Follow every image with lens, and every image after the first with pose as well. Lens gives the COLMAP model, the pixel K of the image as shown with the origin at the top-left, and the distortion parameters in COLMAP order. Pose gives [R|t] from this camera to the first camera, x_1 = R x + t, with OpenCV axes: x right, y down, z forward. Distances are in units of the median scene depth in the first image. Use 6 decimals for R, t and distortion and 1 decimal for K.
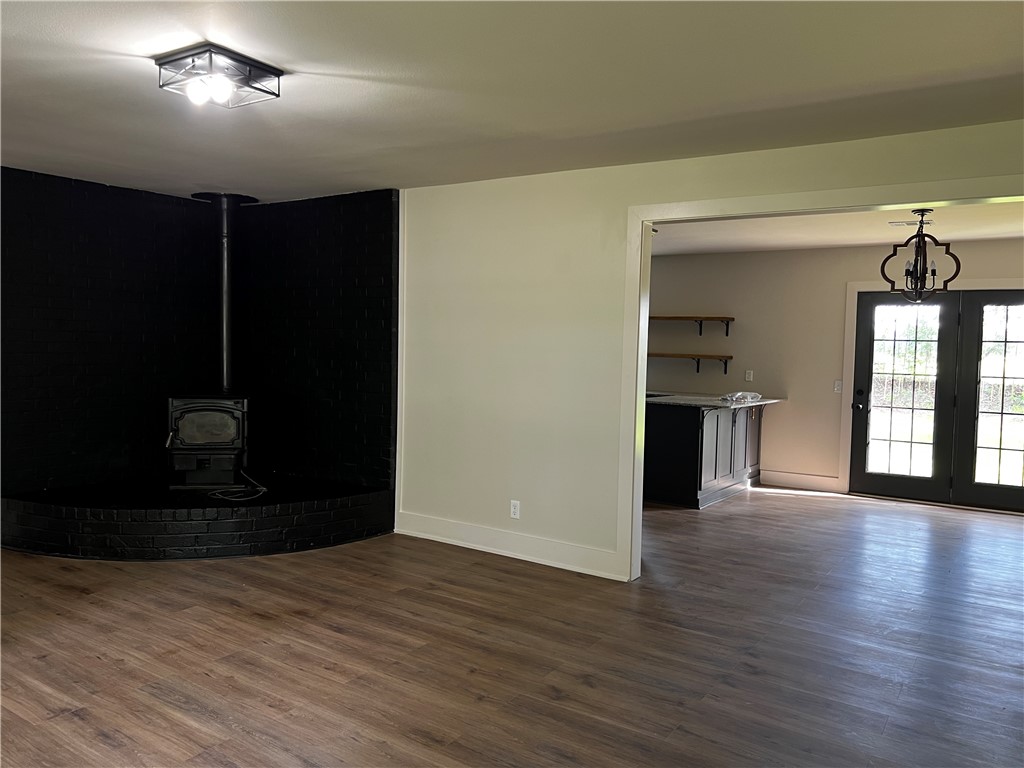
lens RADIAL K [[776.6, 0, 509.9], [0, 776.6, 379.4], [0, 0, 1]] dist [0.045100, -0.050013]
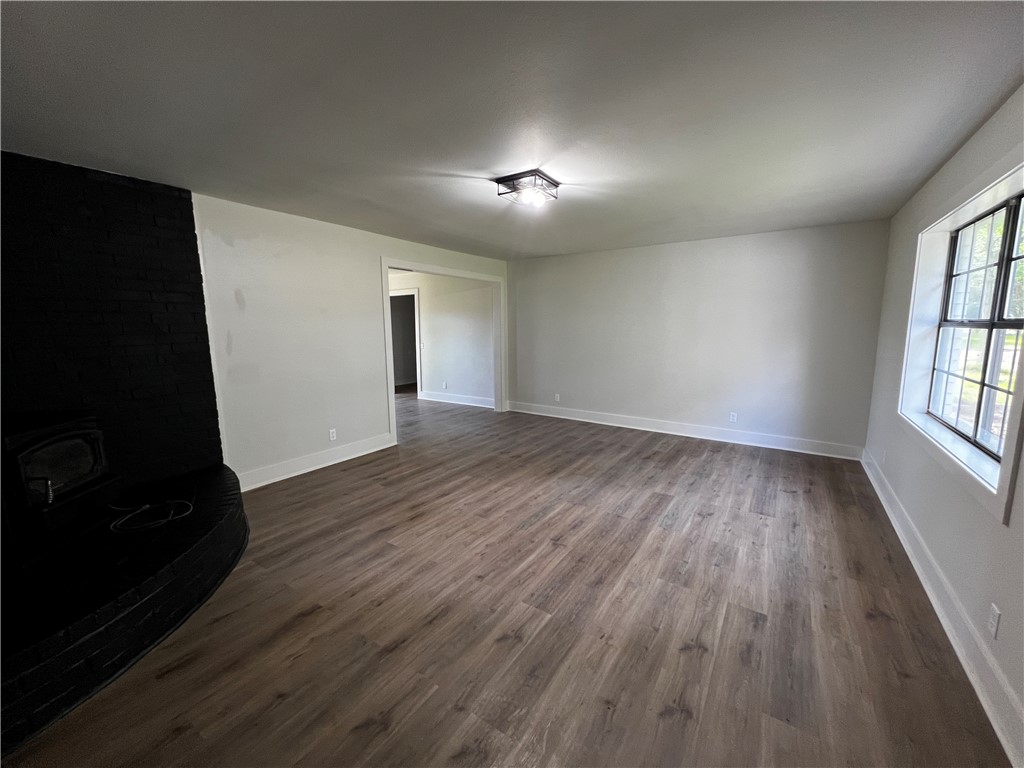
lens RADIAL K [[414.2, 0, 512.0], [0, 414.2, 384.0], [0, 0, 1]] dist [-0.000542, 0.000171]
pose [[-0.006953, -0.163750, 0.986477, -1.117770], [0.061363, 0.984572, 0.163866, -0.073319], [-0.998091, 0.061672, 0.003202, 0.836158]]
